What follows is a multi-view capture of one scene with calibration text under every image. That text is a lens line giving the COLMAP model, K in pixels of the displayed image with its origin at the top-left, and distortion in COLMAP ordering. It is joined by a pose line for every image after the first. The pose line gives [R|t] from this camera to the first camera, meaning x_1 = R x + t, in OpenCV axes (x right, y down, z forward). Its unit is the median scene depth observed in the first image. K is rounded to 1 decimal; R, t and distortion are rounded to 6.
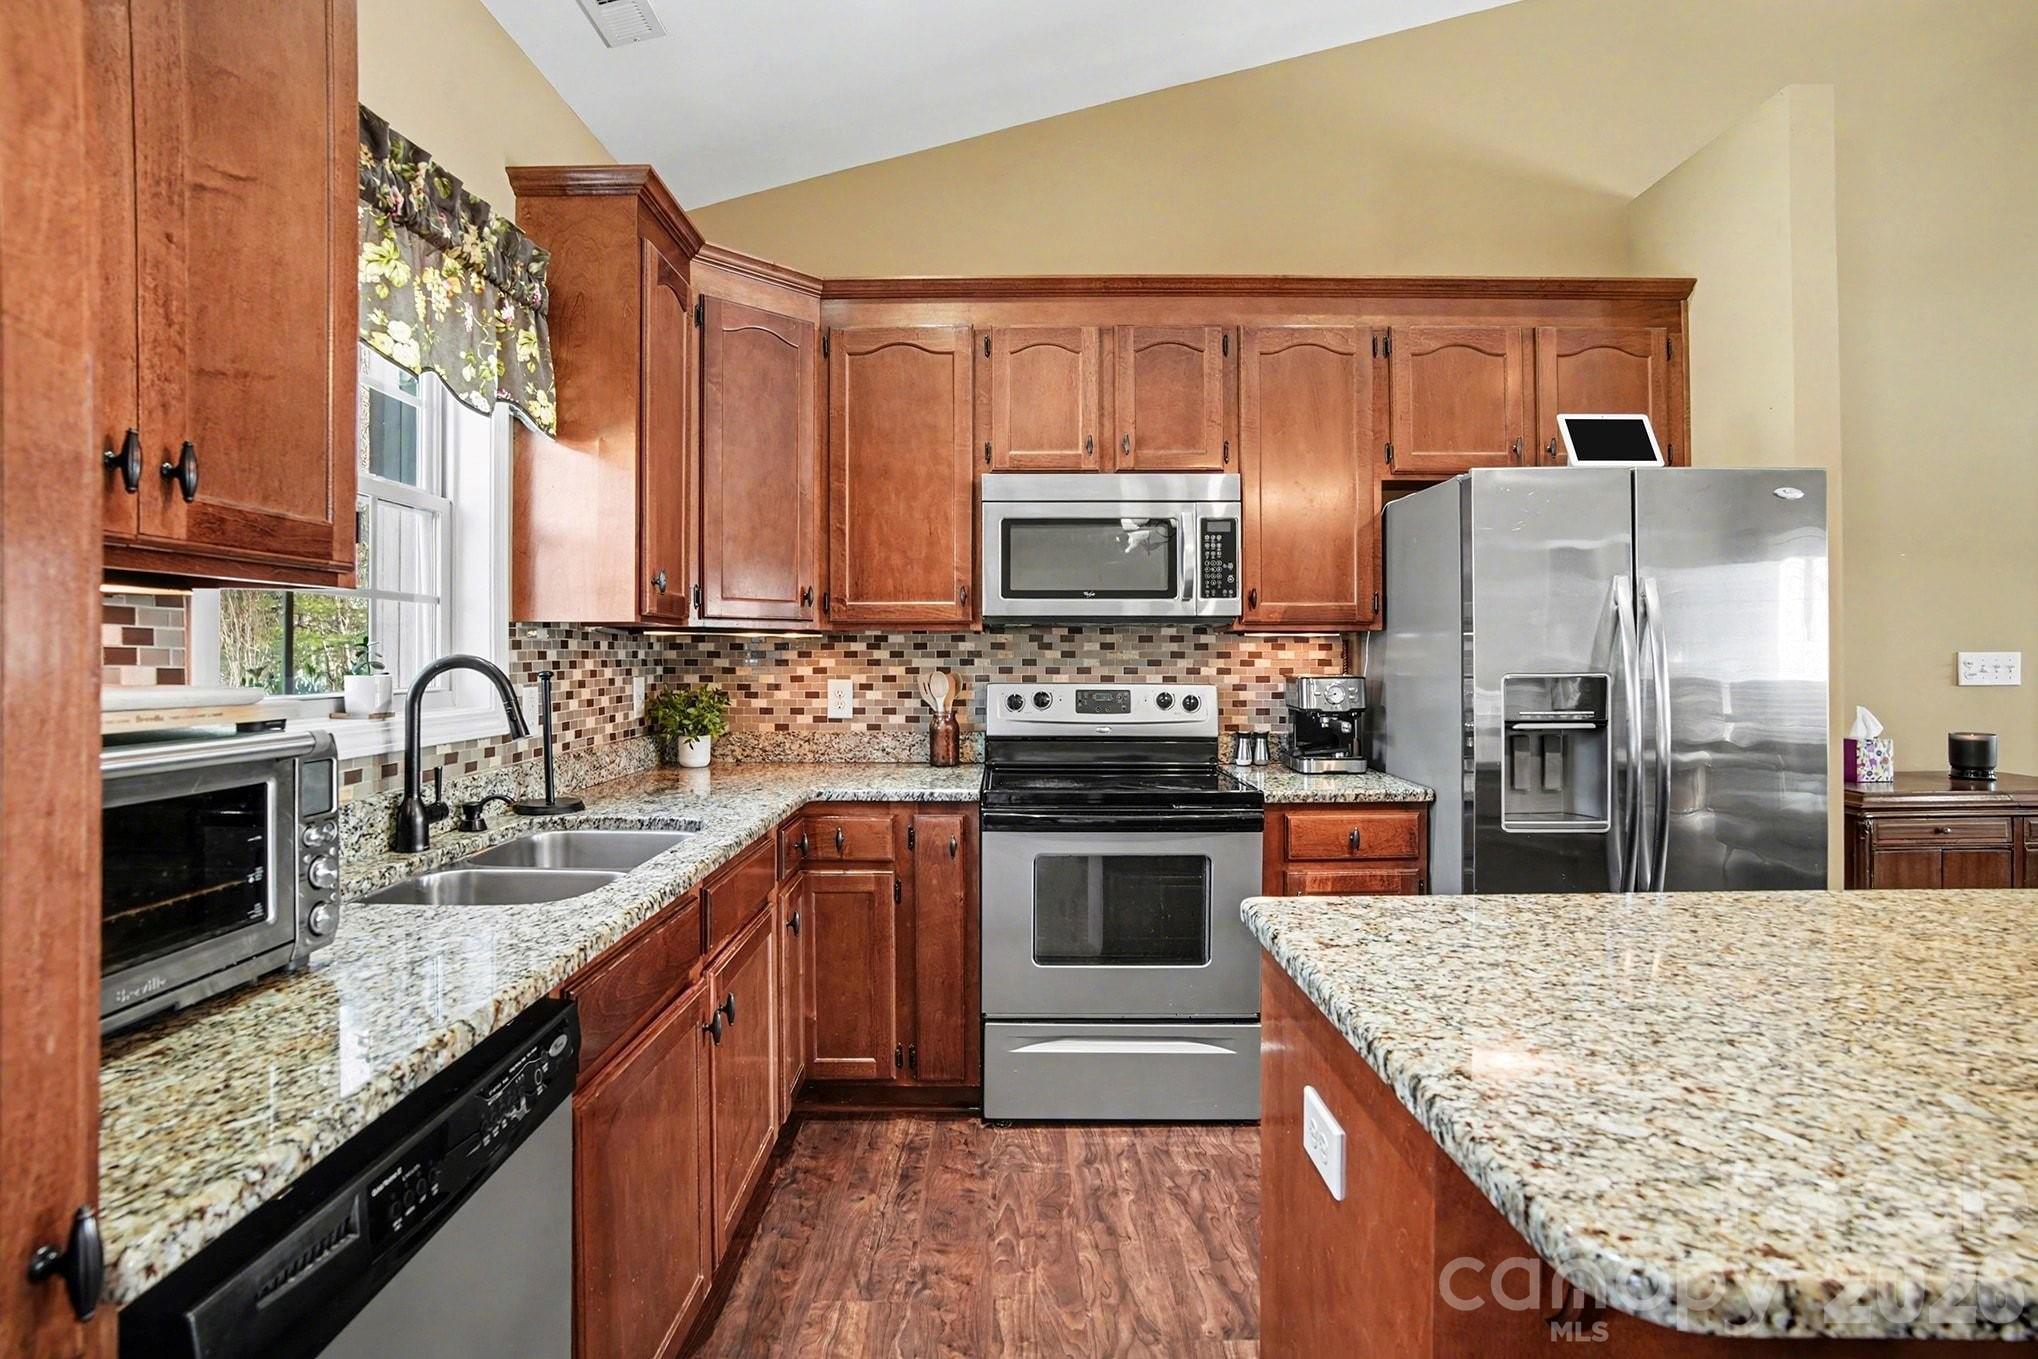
lens RADIAL K [[999.7, 0, 995.1], [0, 999.7, 636.0], [0, 0, 1]] dist [-0.015946, 0.001196]
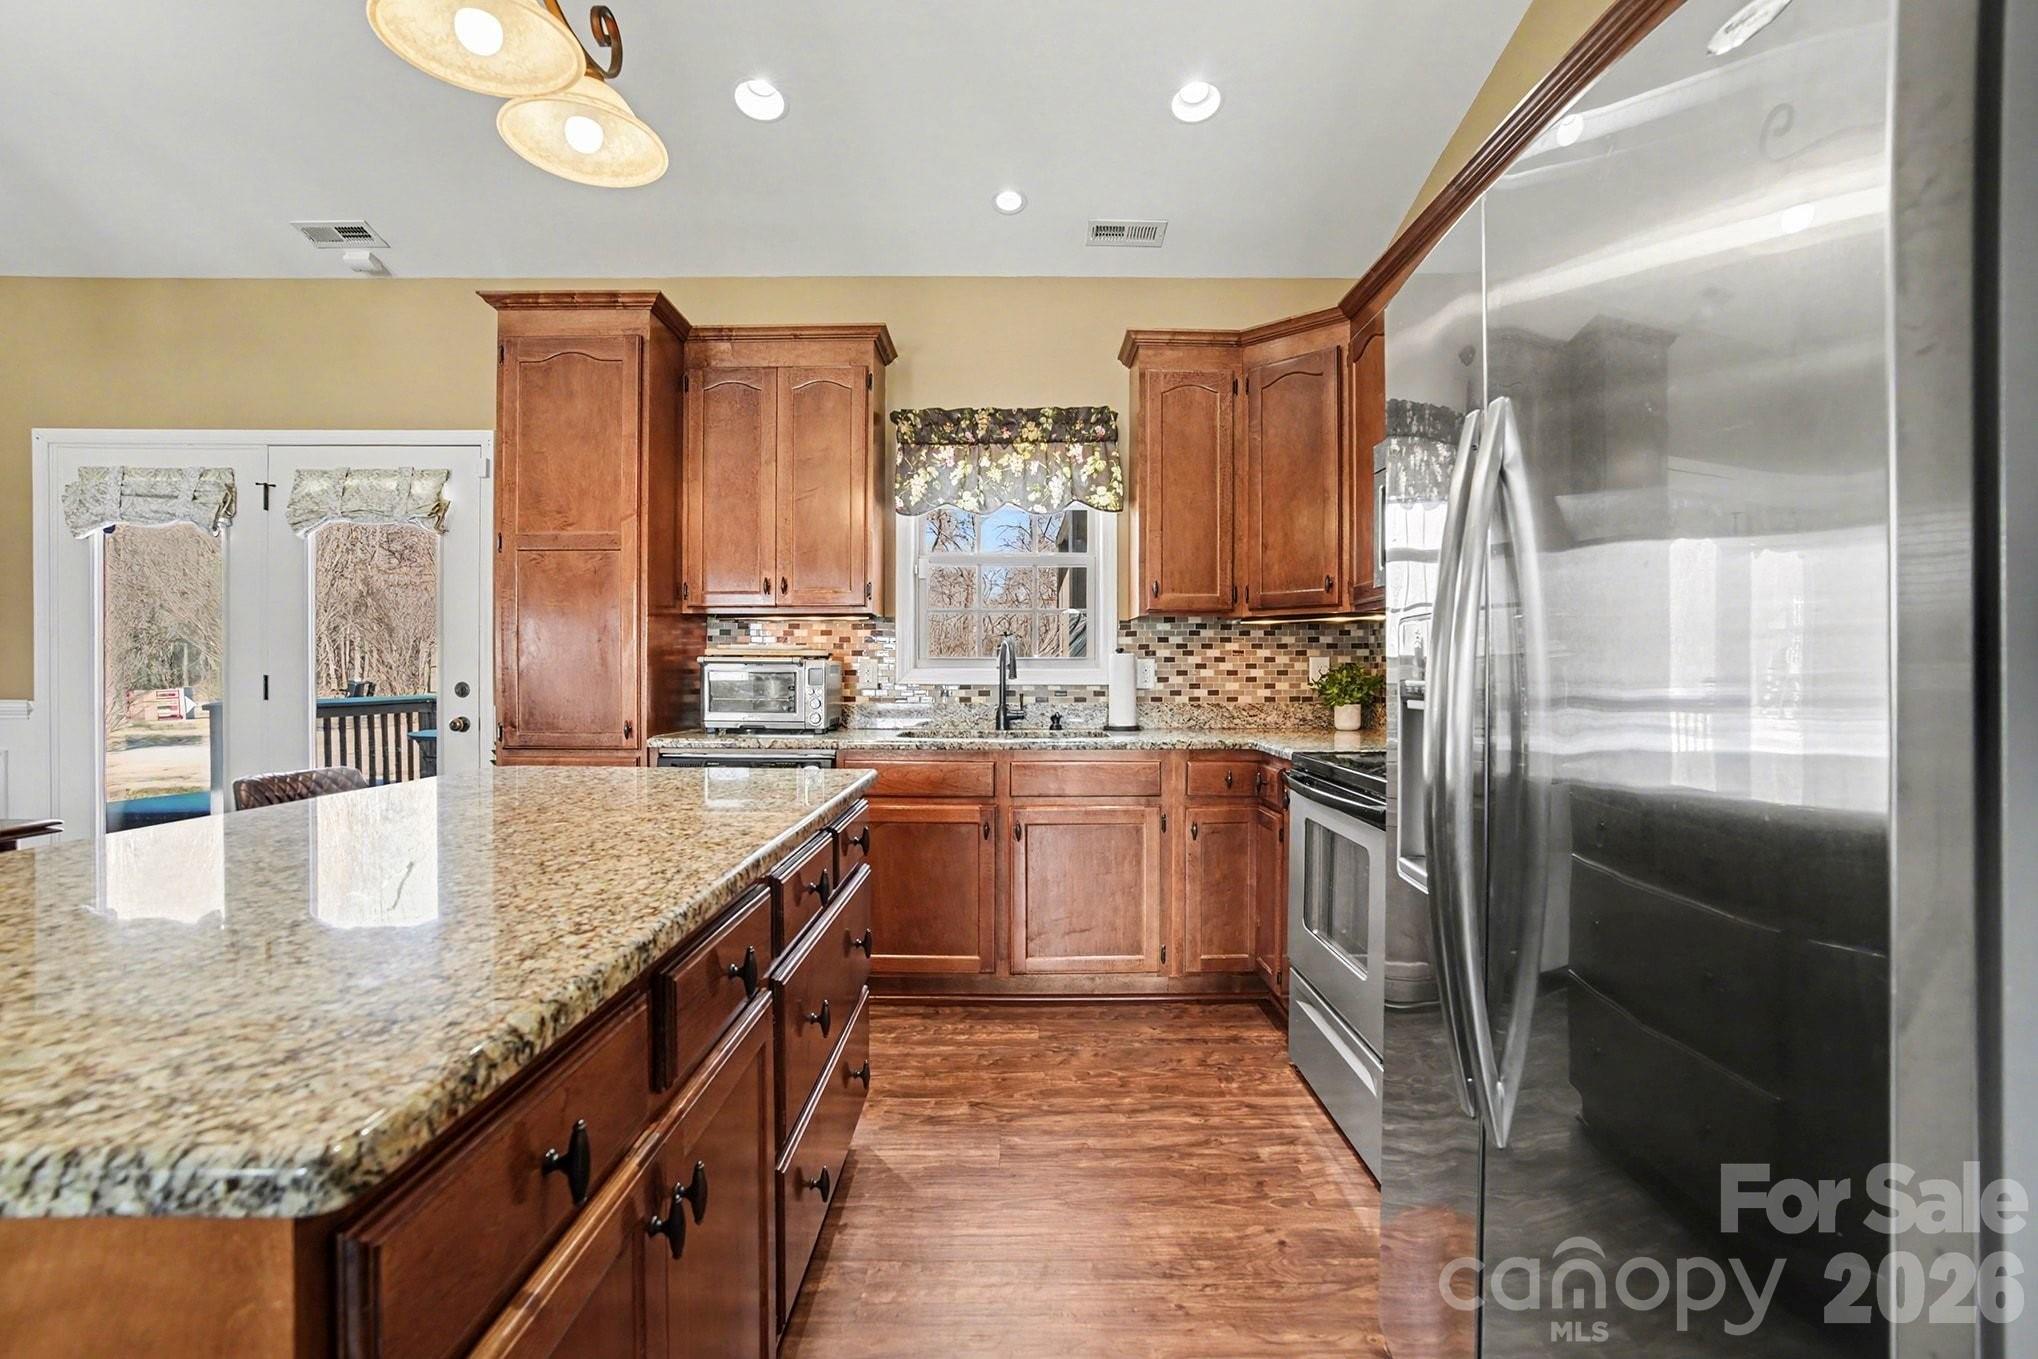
lens RADIAL K [[999.7, 0, 1032.2], [0, 999.7, 665.1], [0, 0, 1]] dist [-0.015946, 0.001196]
pose [[0.003205, -0.007755, -0.999965, 0.986997], [0.016072, 0.999841, -0.007703, 0.058880], [0.999866, -0.016046, 0.003329, 0.666361]]
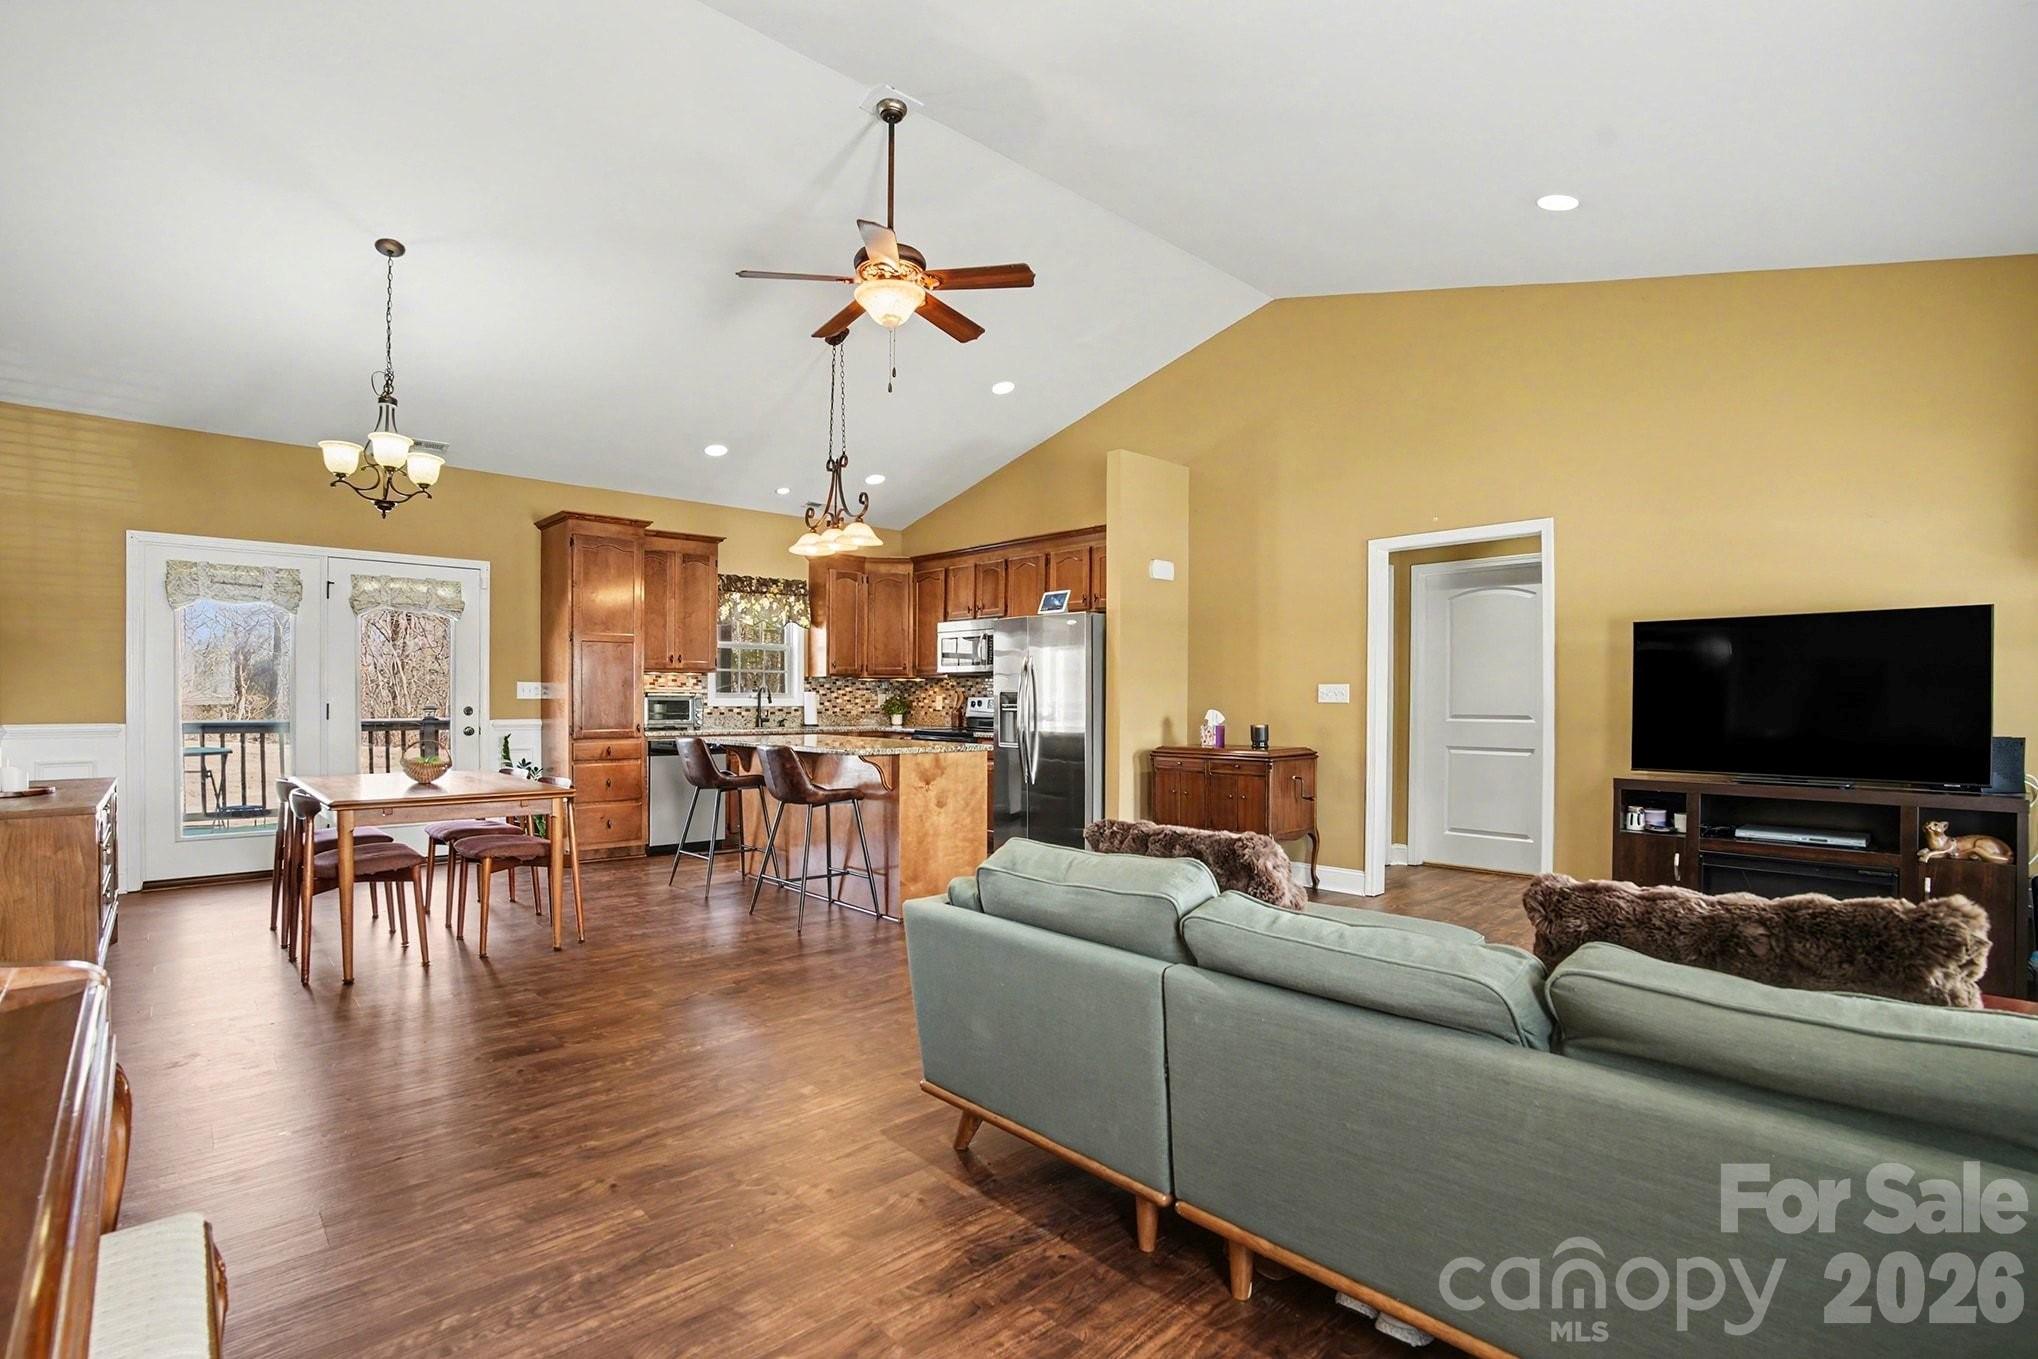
lens RADIAL K [[999.7, 0, 1017.0], [0, 999.7, 687.8], [0, 0, 1]] dist [-0.015946, 0.001196]
pose [[0.678118, -0.001154, -0.734952, 2.262975], [0.006530, 0.999969, 0.004455, 0.013279], [0.734924, -0.007820, 0.678104, -0.782066]]
